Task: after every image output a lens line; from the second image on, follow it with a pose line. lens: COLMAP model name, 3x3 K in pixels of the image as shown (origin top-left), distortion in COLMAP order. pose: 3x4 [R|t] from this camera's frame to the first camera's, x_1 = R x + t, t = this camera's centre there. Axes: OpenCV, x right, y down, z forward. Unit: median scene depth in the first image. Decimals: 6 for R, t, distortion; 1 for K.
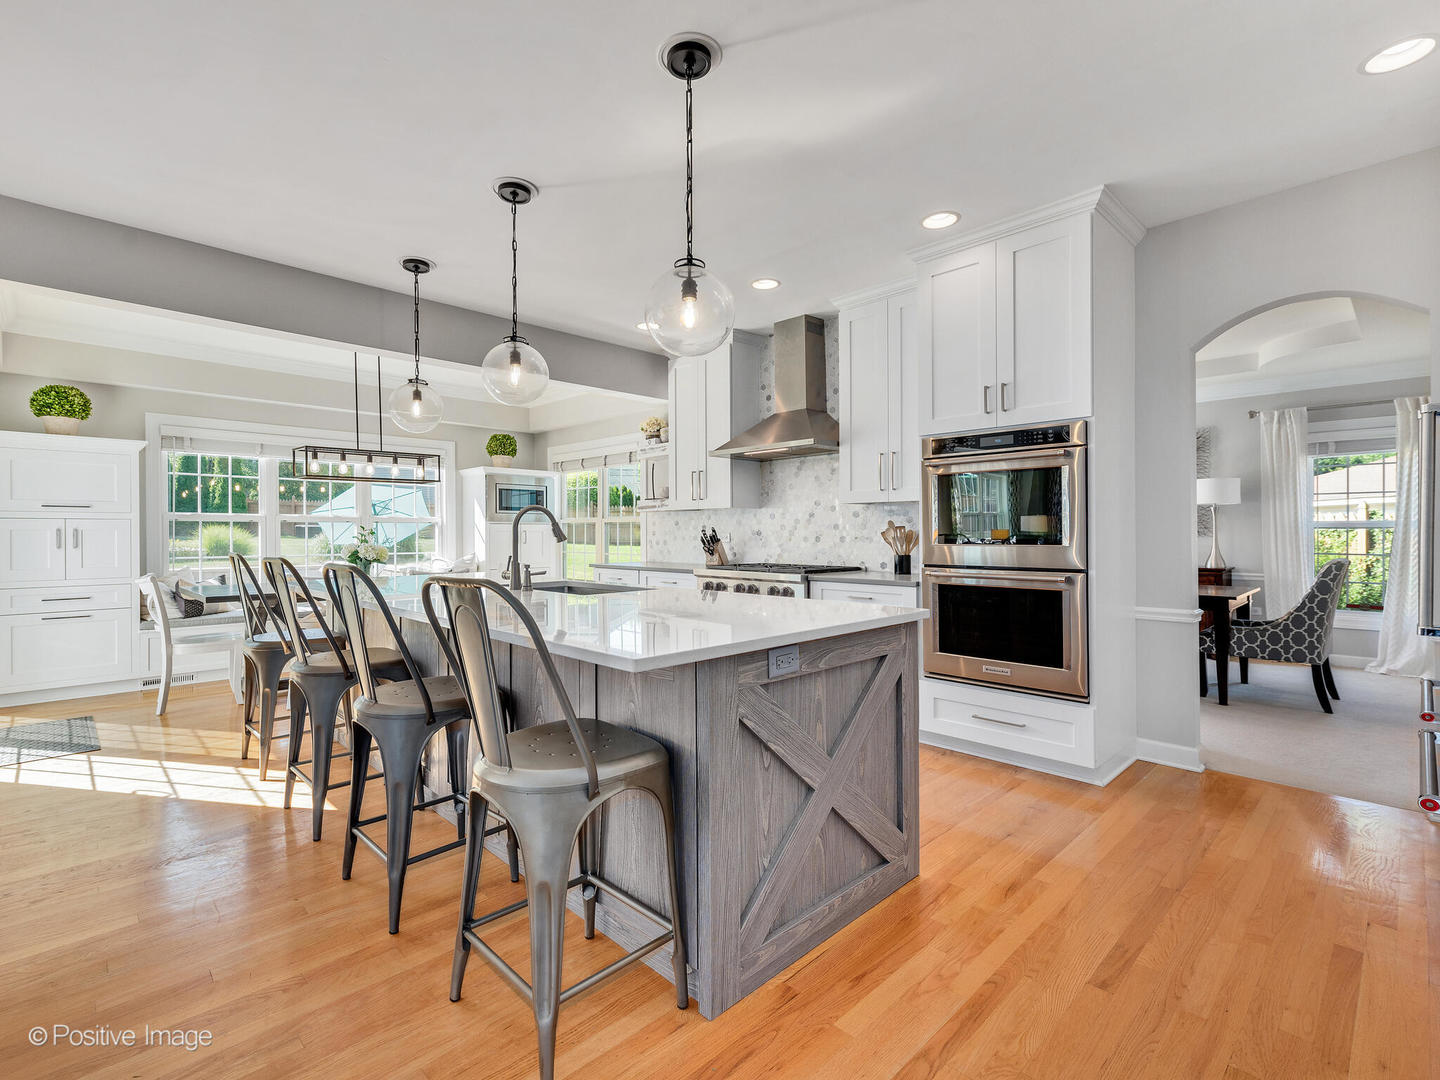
lens RADIAL K [[649.1, 0, 727.2], [0, 649.1, 533.4], [0, 0, 1]] dist [0.000506, 0.000127]
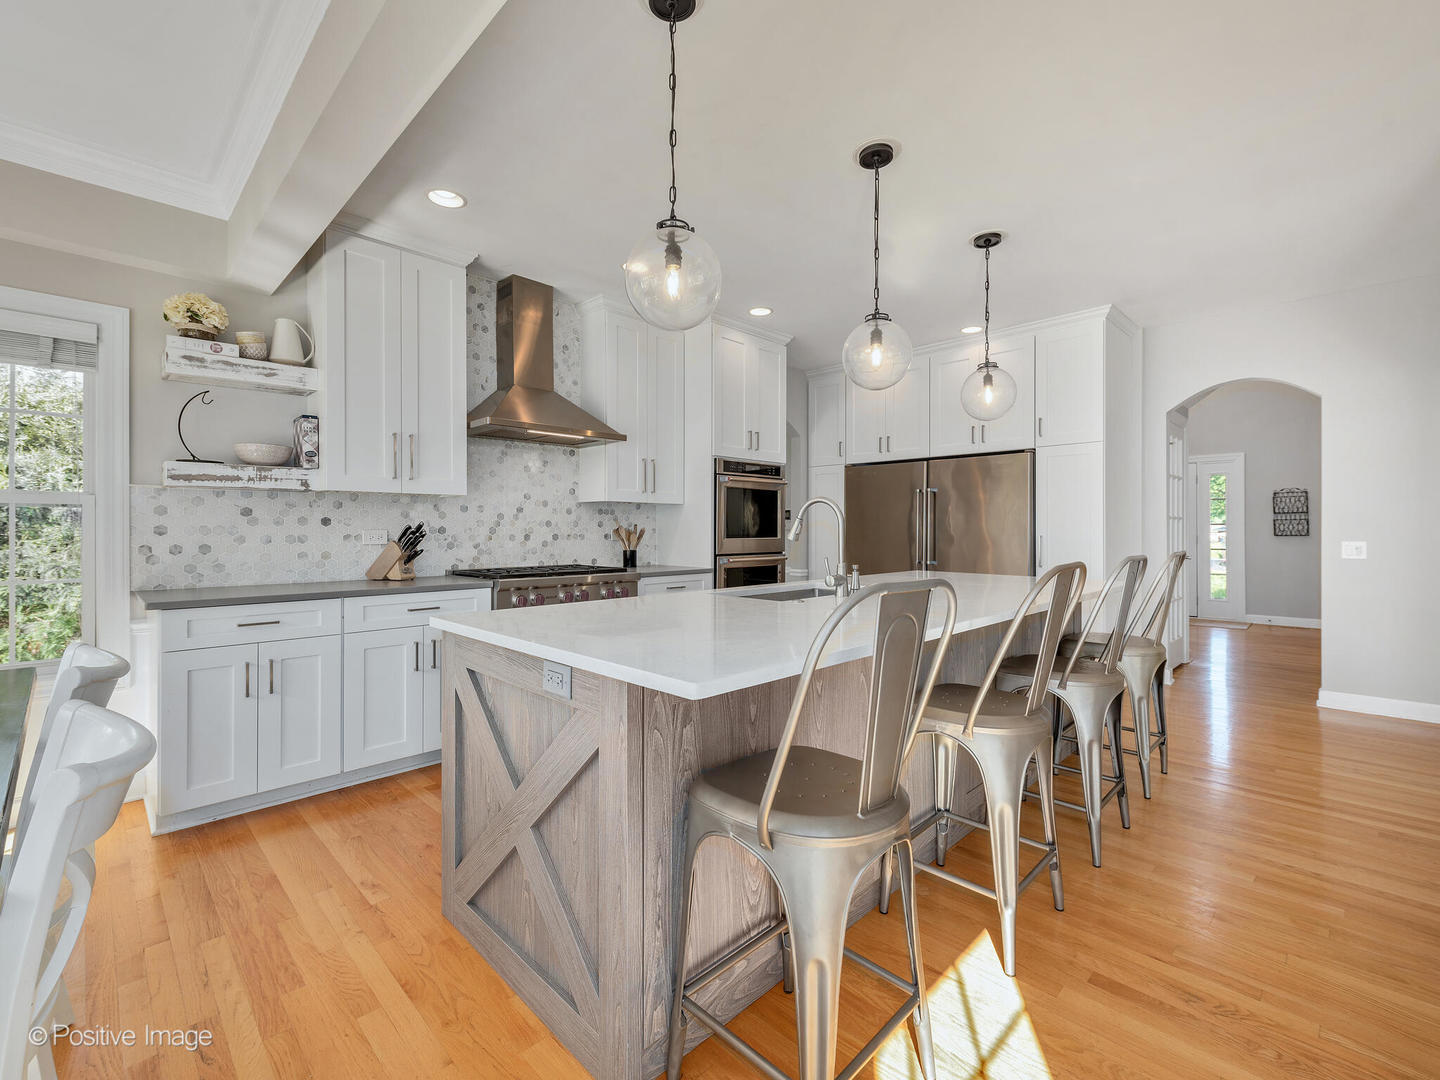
lens RADIAL K [[649.1, 0, 727.2], [0, 649.1, 533.4], [0, 0, 1]] dist [0.000506, 0.000127]
pose [[-0.020339, -0.003348, 0.999788, -0.784470], [0.000893, 0.999994, 0.003367, 0.000781], [-0.999793, 0.000961, -0.020335, 0.787516]]
